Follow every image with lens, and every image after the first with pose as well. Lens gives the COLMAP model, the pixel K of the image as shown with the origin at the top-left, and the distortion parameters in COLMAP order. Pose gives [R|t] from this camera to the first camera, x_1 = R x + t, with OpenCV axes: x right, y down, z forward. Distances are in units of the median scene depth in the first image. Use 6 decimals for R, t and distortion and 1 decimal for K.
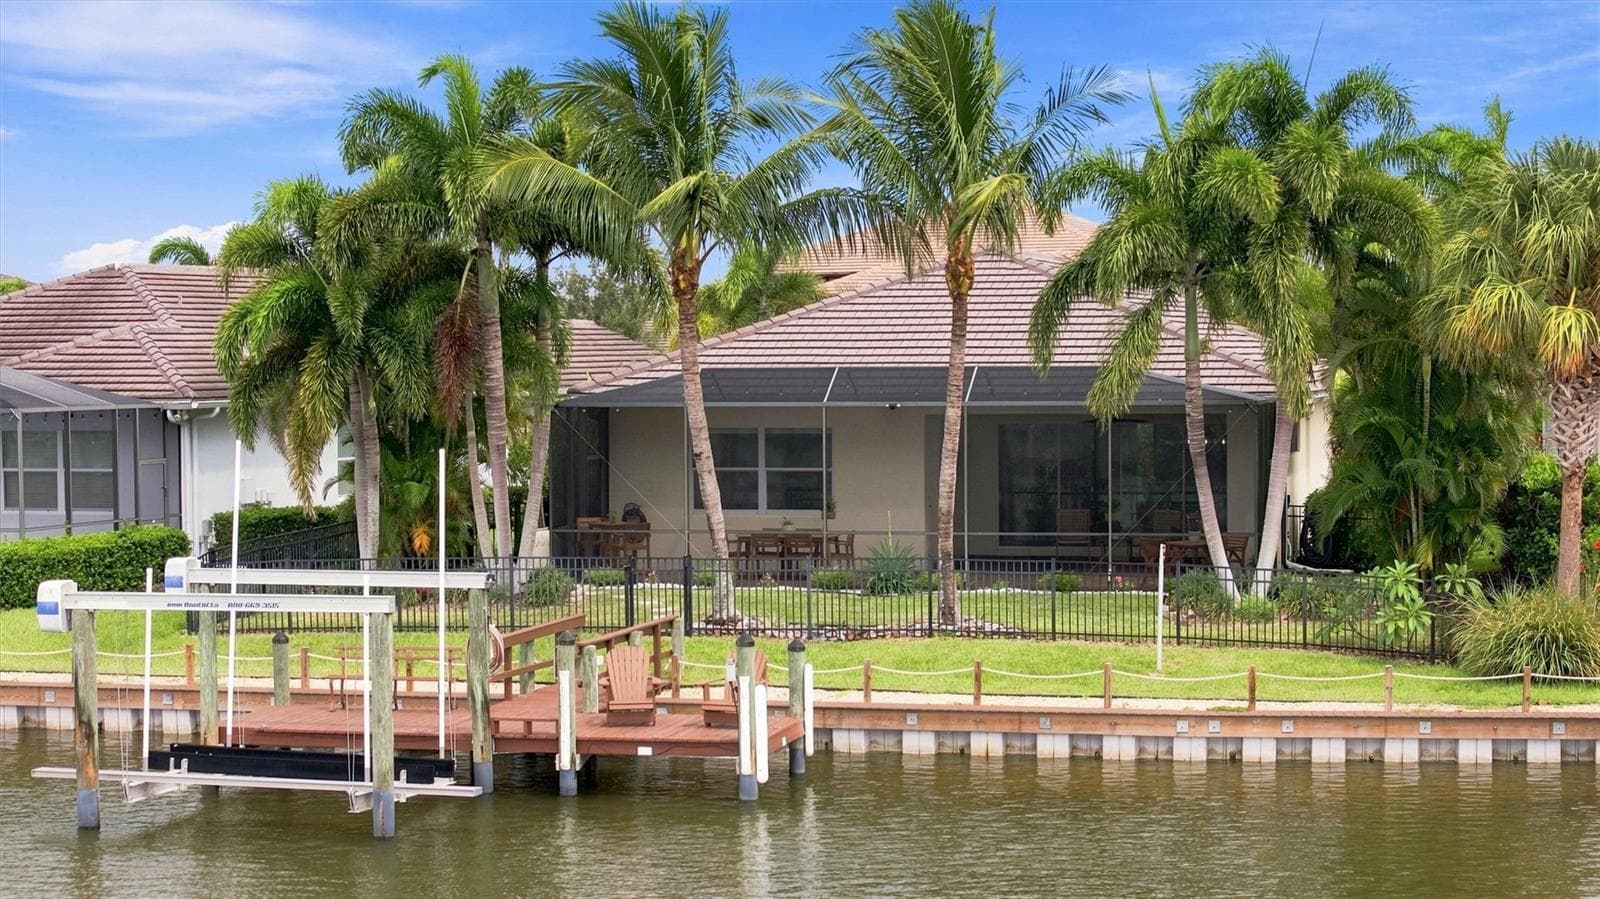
lens RADIAL K [[3242.5, 0, 799.2], [0, 3242.5, 442.6], [0, 0, 1]] dist [-0.142331, 0.000000]
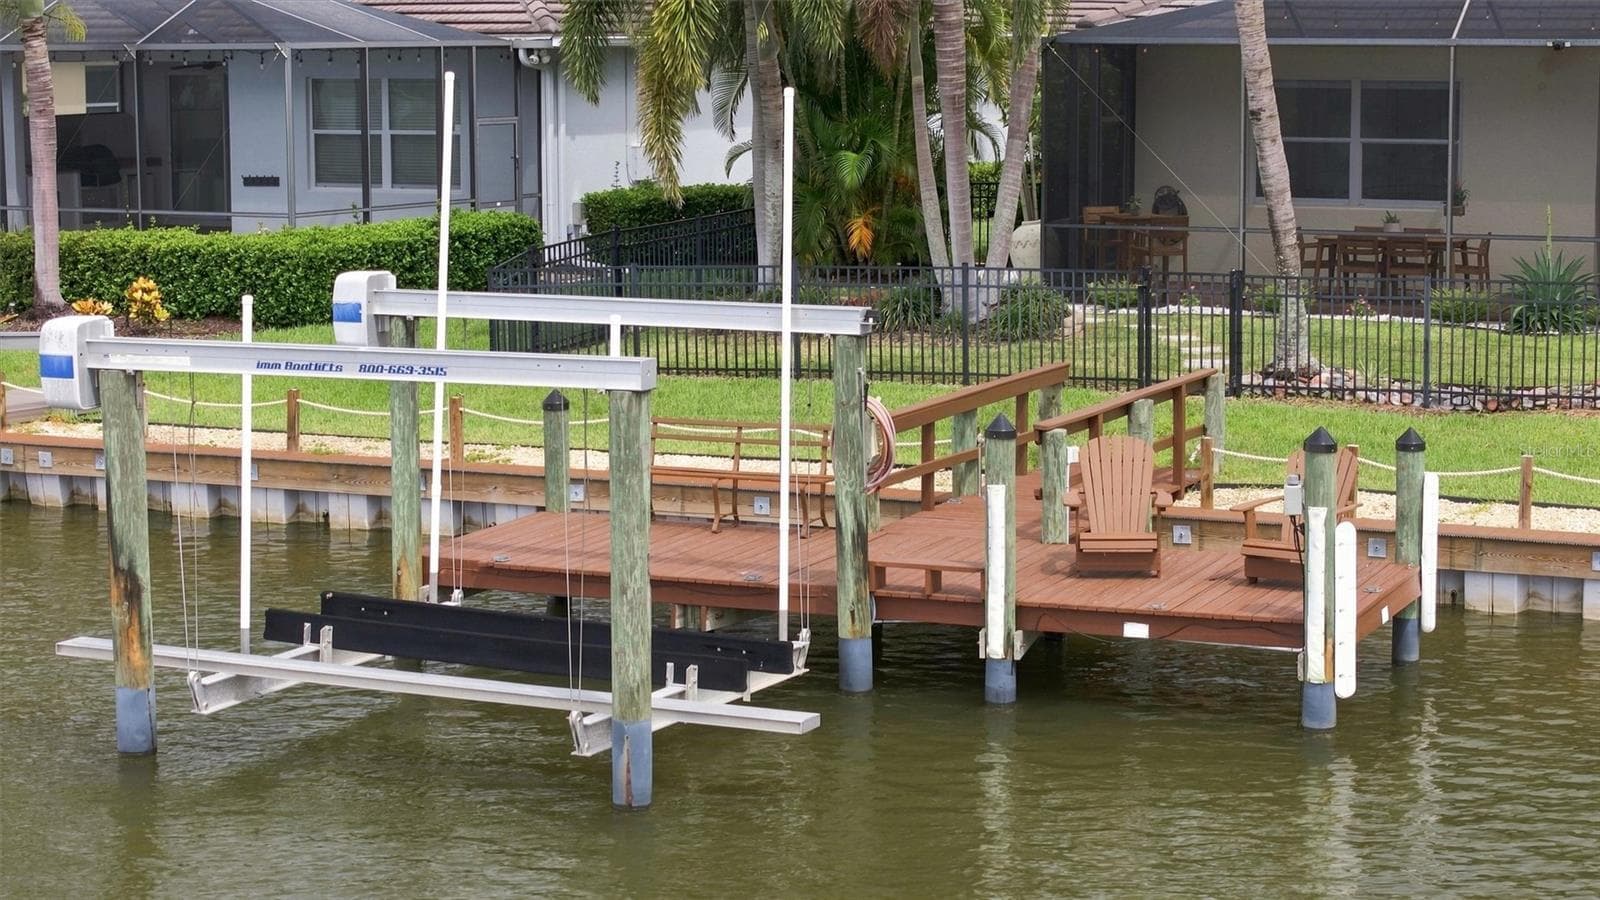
lens RADIAL K [[3242.5, 0, 796.6], [0, 3242.5, 455.5], [0, 0, 1]] dist [-0.142331, 0.000000]
pose [[0.983543, 0.027357, -0.178589, -0.005039], [-0.008878, 0.994594, 0.103462, 0.006081], [0.180454, -0.100174, 0.978469, 0.366920]]
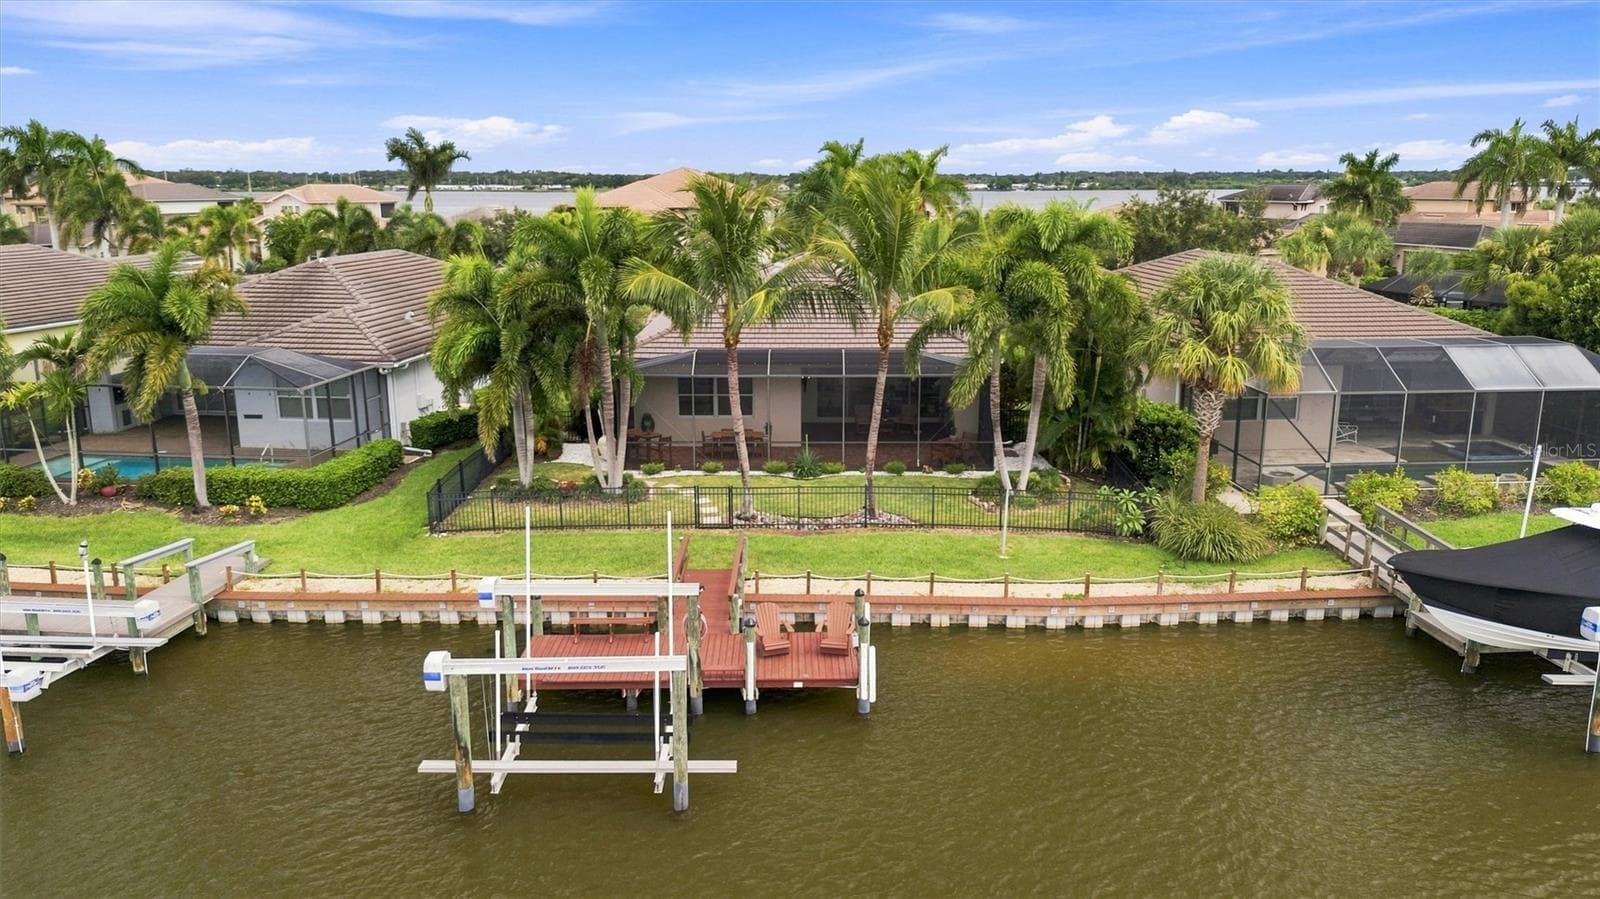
lens RADIAL K [[1194.4, 0, 813.5], [0, 1194.4, 440.2], [0, 0, 1]] dist [0.042839, -0.019237]
pose [[0.971753, -0.043596, 0.231938, -0.146046], [0.000431, 0.983116, 0.182981, -0.114887], [-0.236000, -0.177712, 0.955365, 0.364961]]
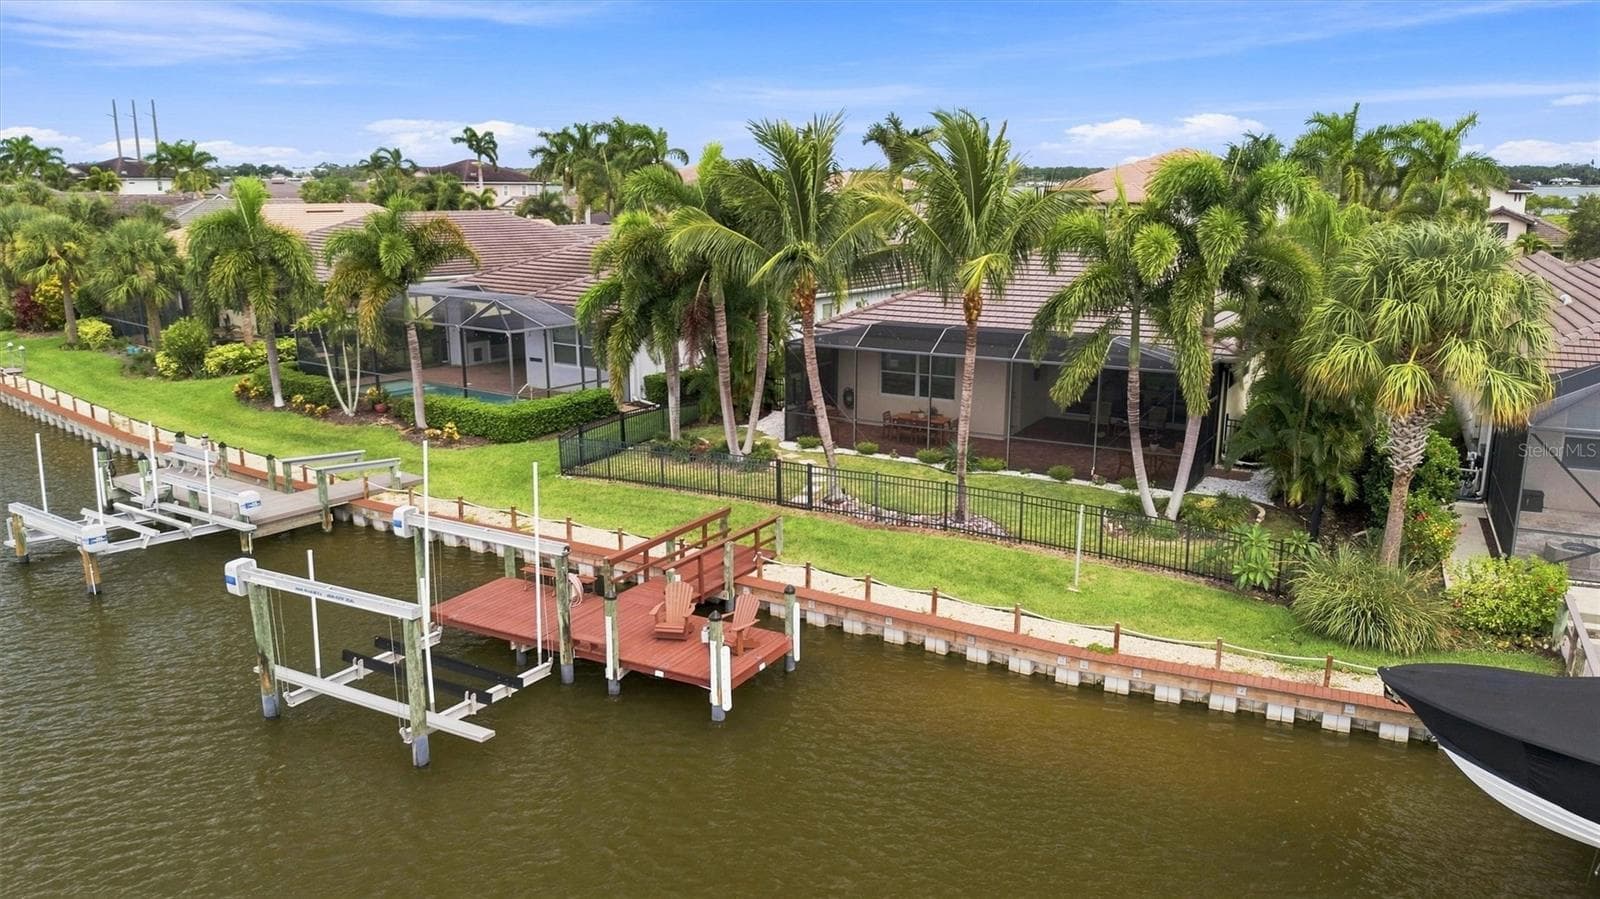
lens RADIAL K [[1194.4, 0, 802.3], [0, 1194.4, 452.1], [0, 0, 1]] dist [0.042839, -0.019237]
pose [[0.960749, 0.071590, -0.268022, 0.128153], [-0.017790, 0.980040, 0.198002, -0.094101], [0.276847, -0.185462, 0.942846, 0.433408]]
